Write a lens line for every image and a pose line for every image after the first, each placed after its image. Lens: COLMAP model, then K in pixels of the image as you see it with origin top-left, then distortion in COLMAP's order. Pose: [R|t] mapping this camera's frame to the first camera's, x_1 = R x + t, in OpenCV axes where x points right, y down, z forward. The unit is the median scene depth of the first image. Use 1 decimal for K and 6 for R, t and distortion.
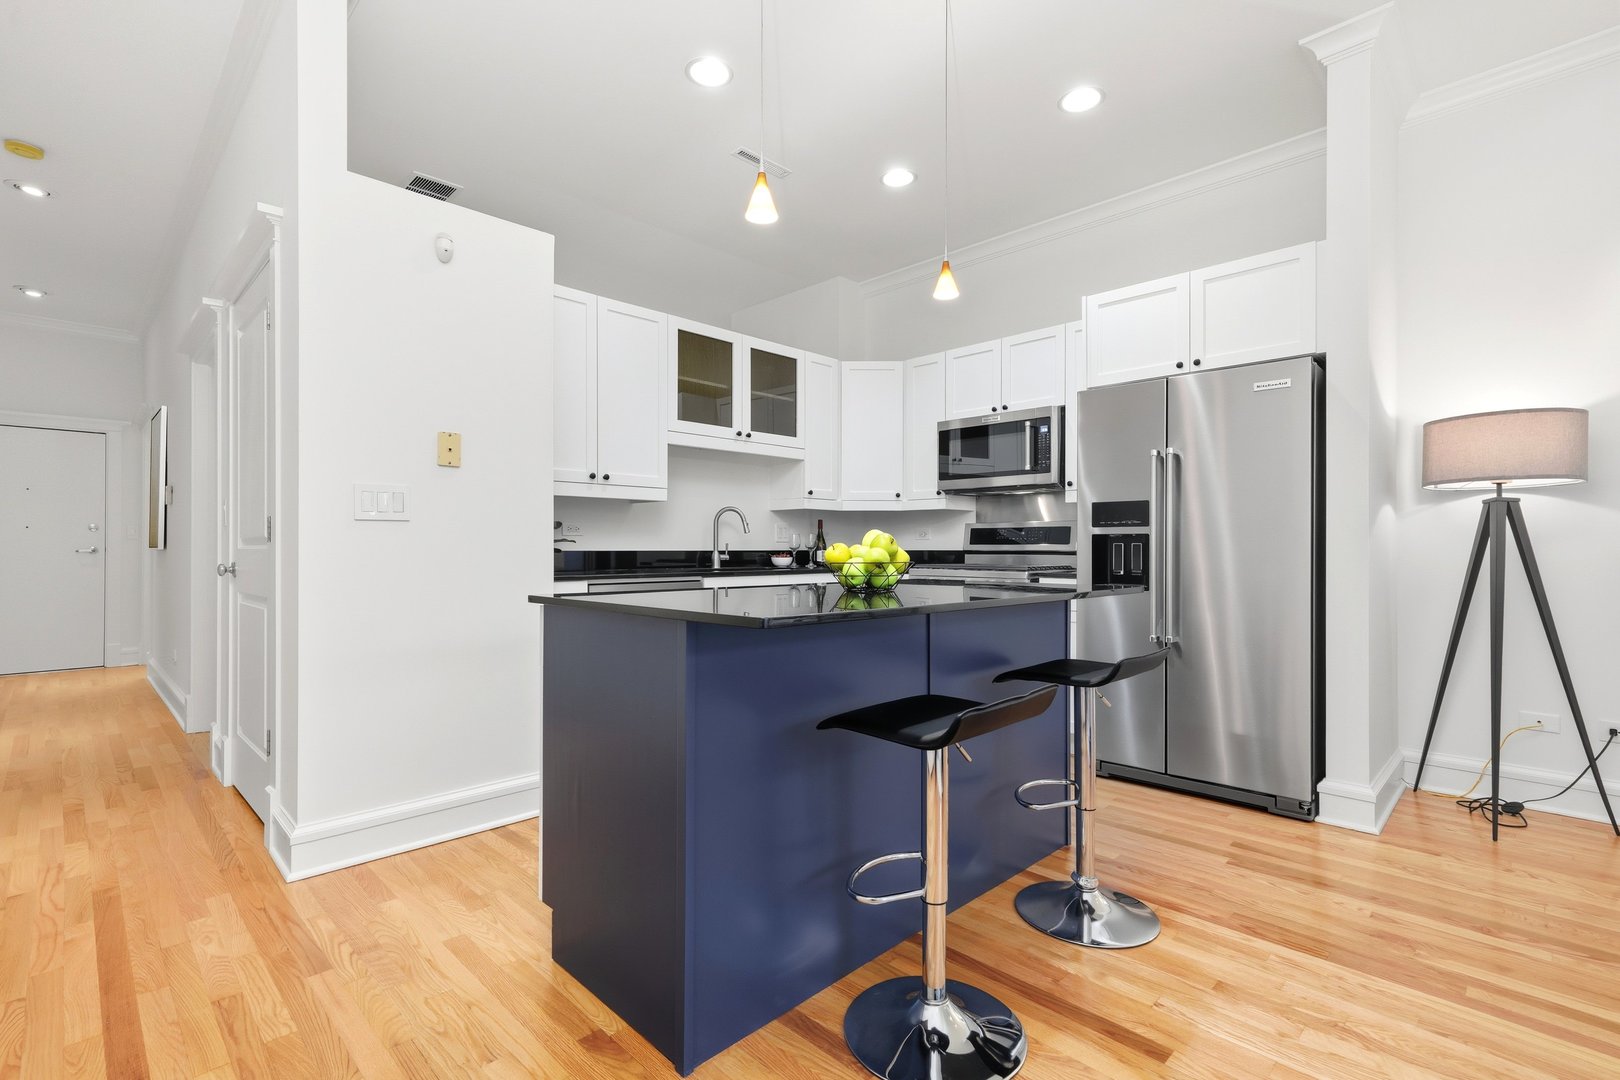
lens RADIAL K [[735.9, 0, 799.7], [0, 735.9, 549.1], [0, 0, 1]] dist [0.008285, 0.001556]
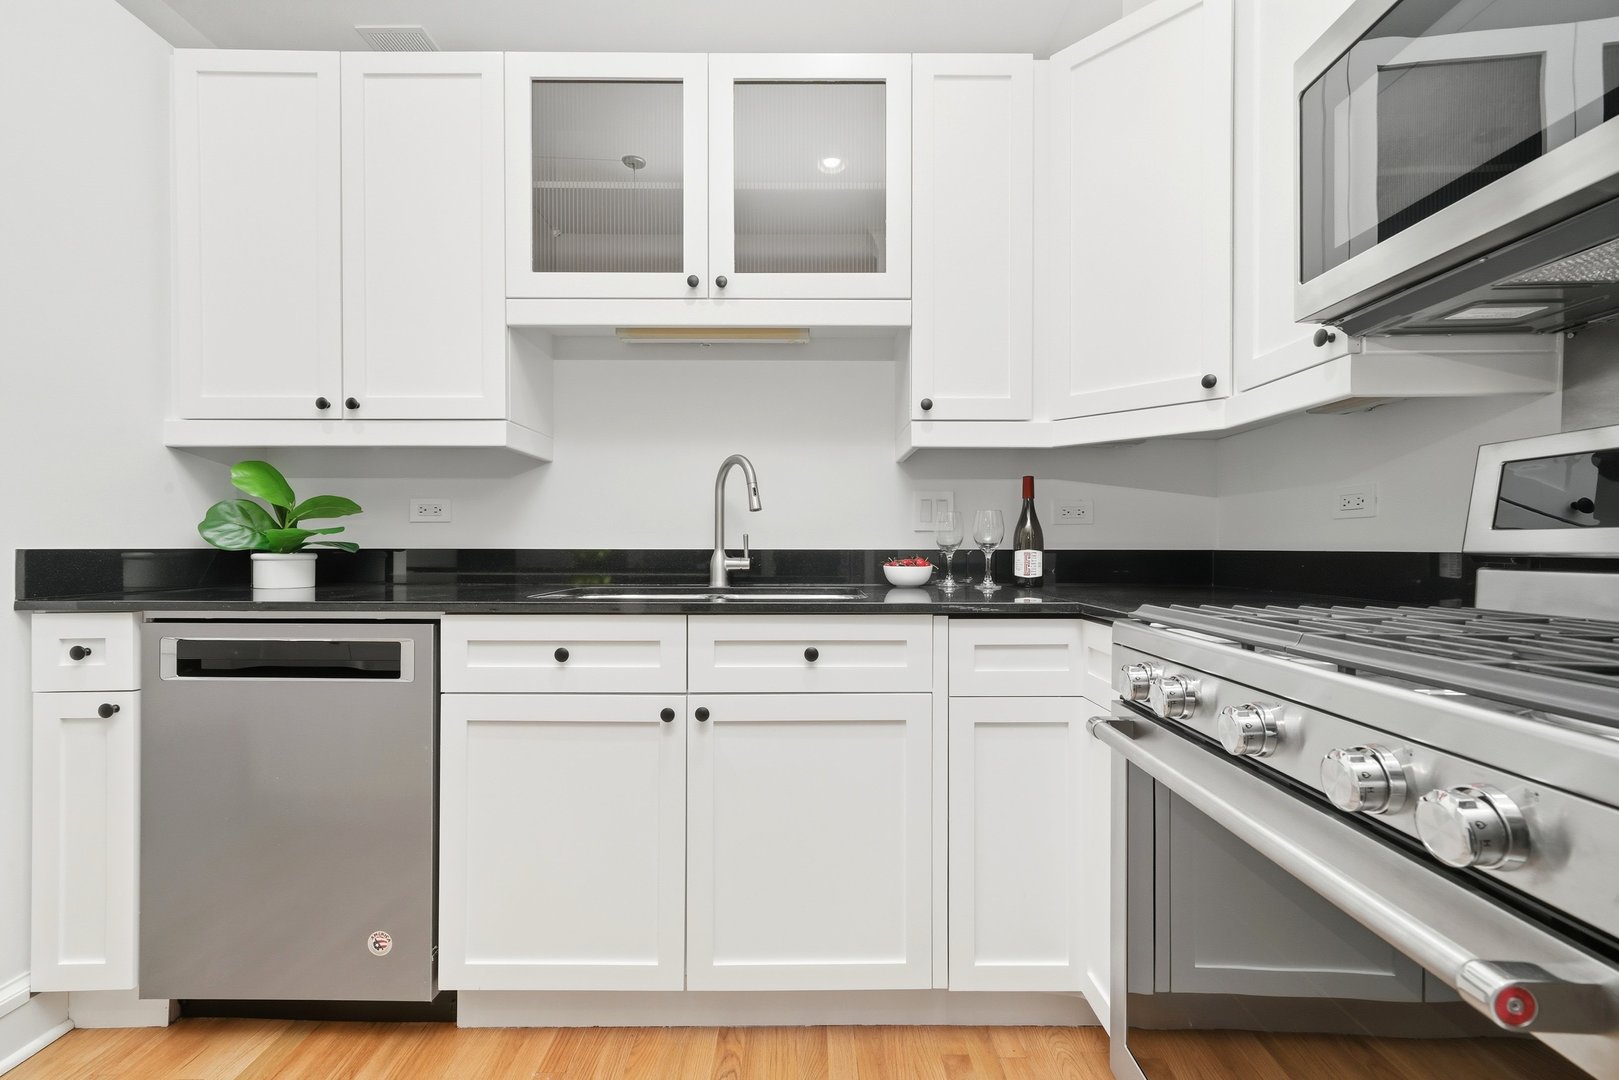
lens RADIAL K [[705.5, 0, 814.4], [0, 705.5, 544.2], [0, 0, 1]] dist [-0.000952, -0.000193]
pose [[0.703677, -0.000538, -0.710520, 0.277986], [-0.003806, 0.999983, -0.004527, 0.000600], [0.710510, 0.005890, 0.703662, 0.789727]]
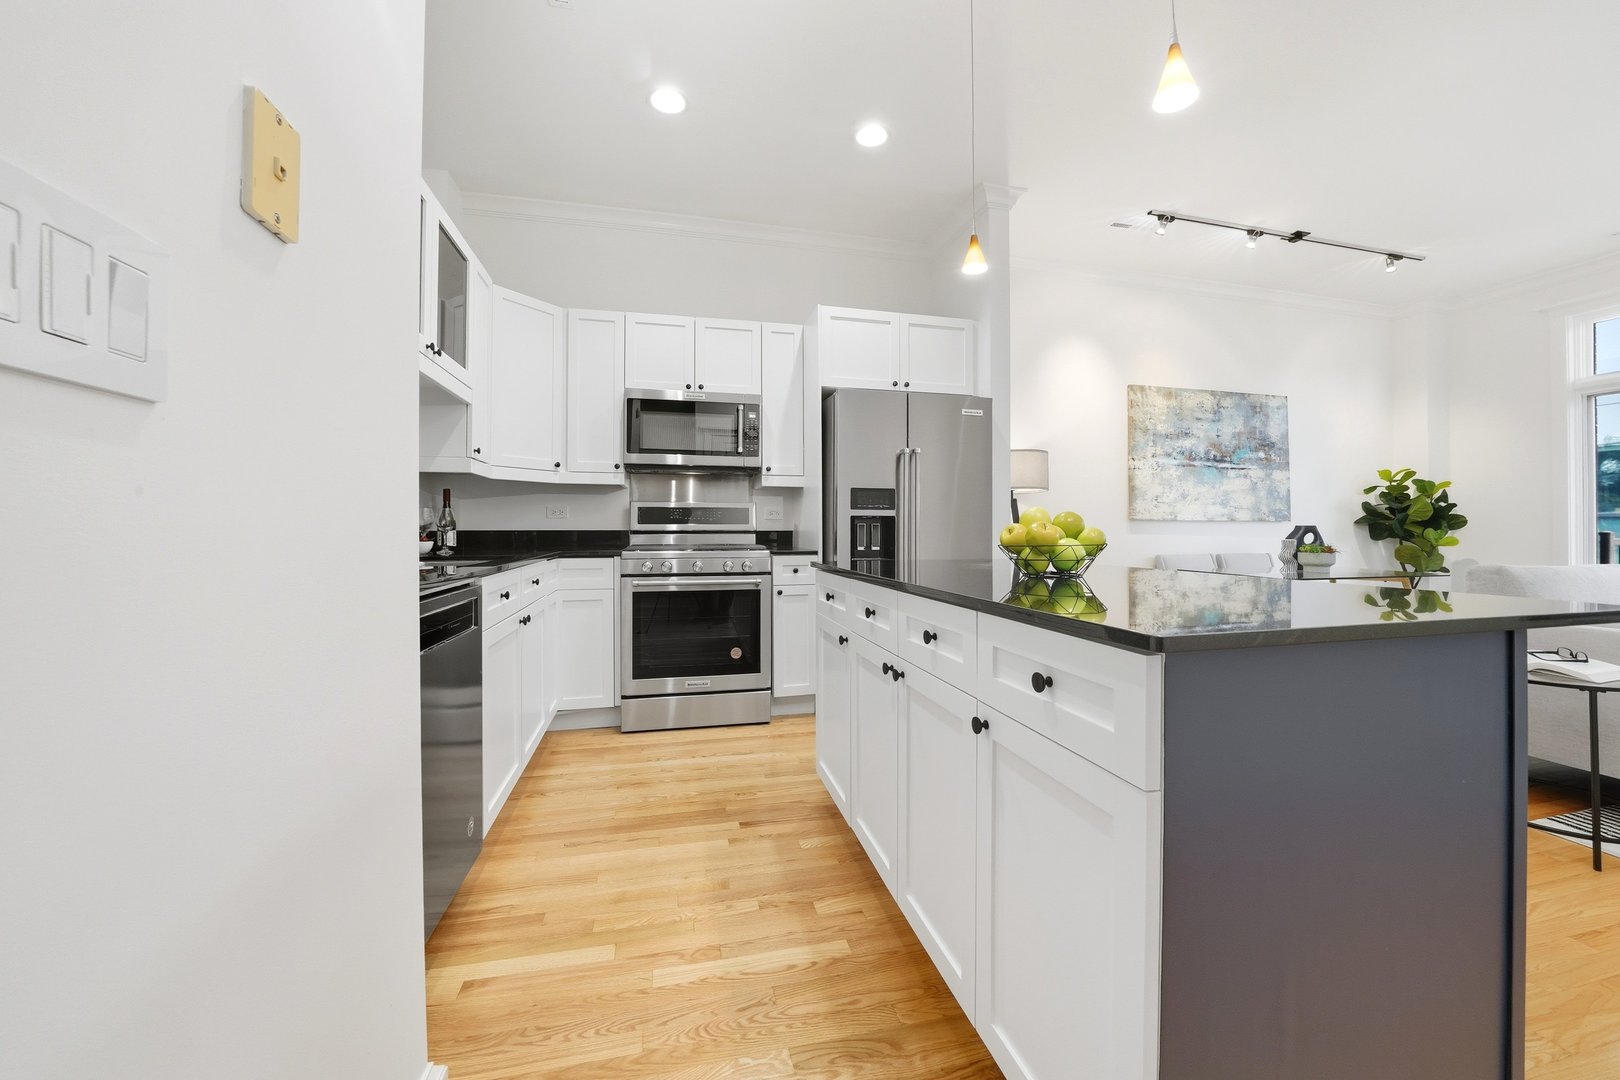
lens RADIAL K [[616.7, 0, 825.4], [0, 616.7, 522.8], [0, 0, 1]] dist [-0.015119, 0.001530]
pose [[0.506831, 0.007541, 0.862012, -0.374338], [0.001995, 0.999949, -0.009921, 0.000322], [-0.862043, 0.006748, 0.506790, 0.463728]]
